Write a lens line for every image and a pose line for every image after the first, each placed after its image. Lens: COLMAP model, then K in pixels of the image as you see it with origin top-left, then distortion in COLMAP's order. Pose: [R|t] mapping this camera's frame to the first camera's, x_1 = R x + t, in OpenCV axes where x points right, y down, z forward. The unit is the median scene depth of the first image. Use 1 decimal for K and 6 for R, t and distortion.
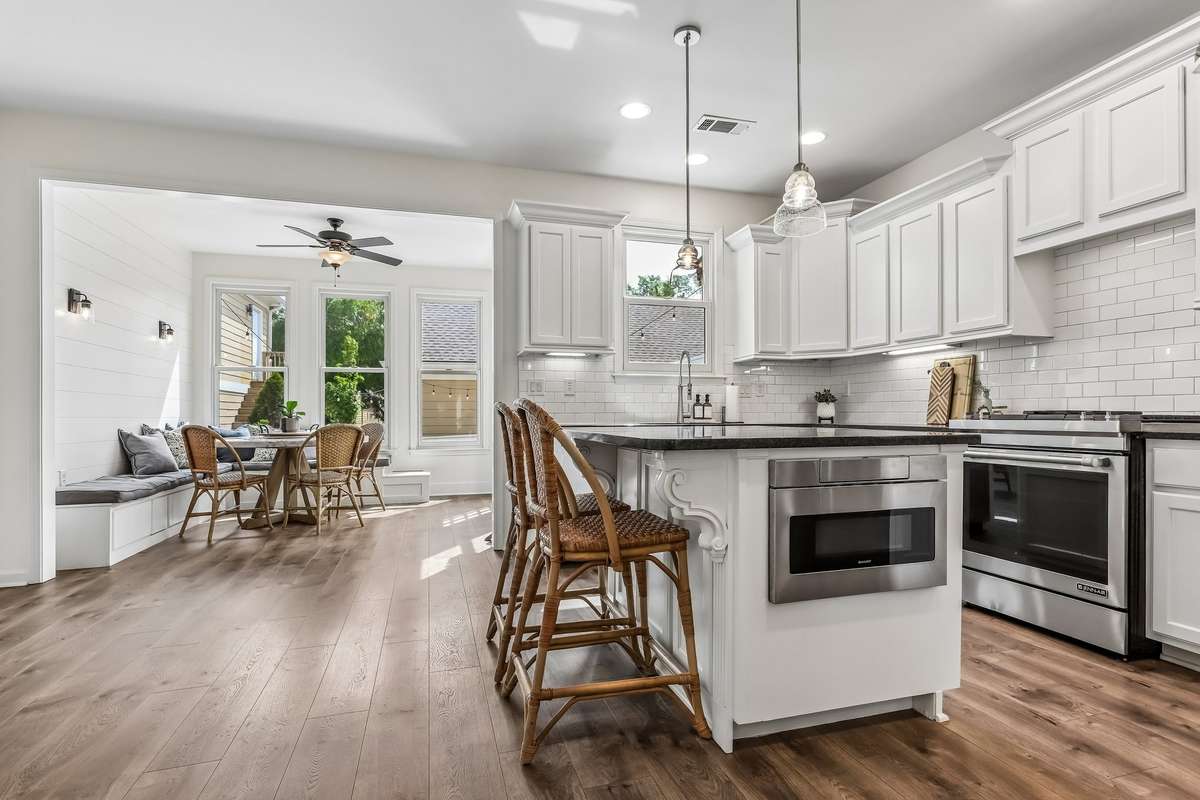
lens RADIAL K [[578.4, 0, 594.3], [0, 578.4, 406.8], [0, 0, 1]] dist [-0.011985, 0.001153]
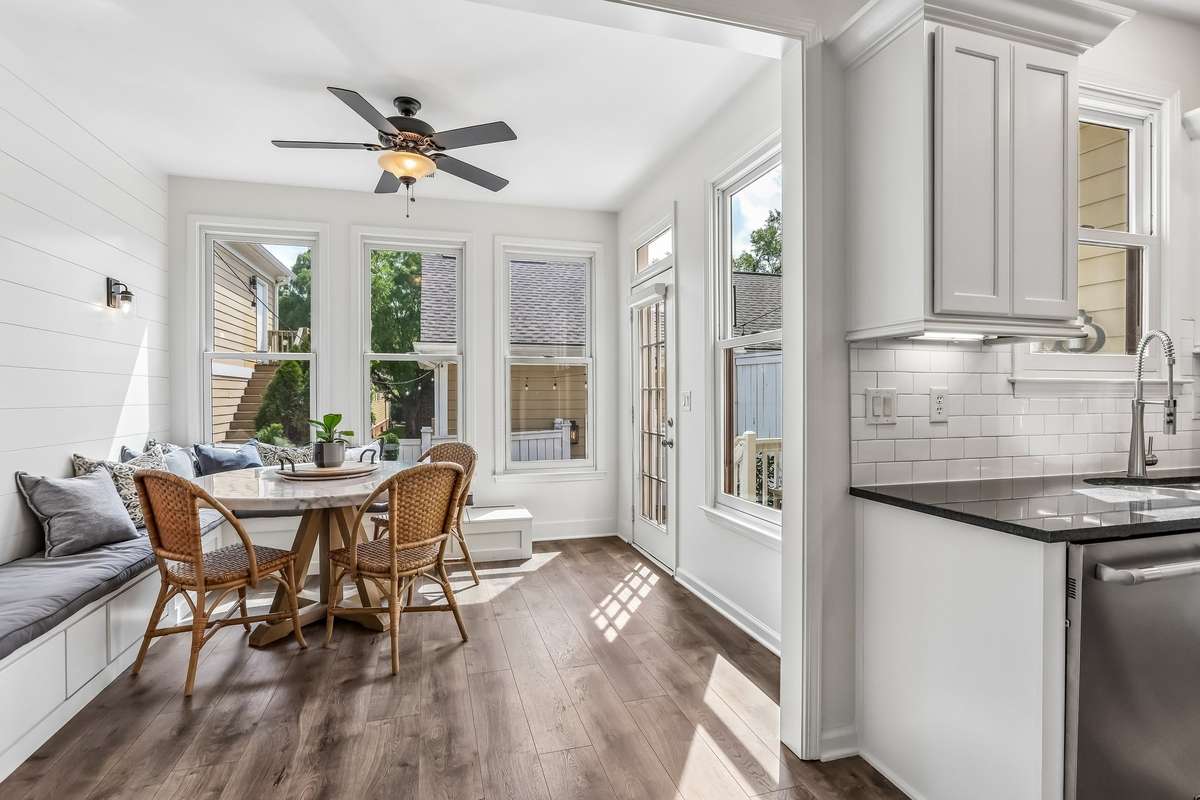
lens RADIAL K [[578.4, 0, 604.5], [0, 578.4, 398.5], [0, 0, 1]] dist [-0.011985, 0.001153]
pose [[0.999953, 0.002548, 0.009351, -0.258634], [-0.002733, 0.999799, 0.019843, -0.038818], [-0.009299, -0.019868, 0.999759, 0.419557]]
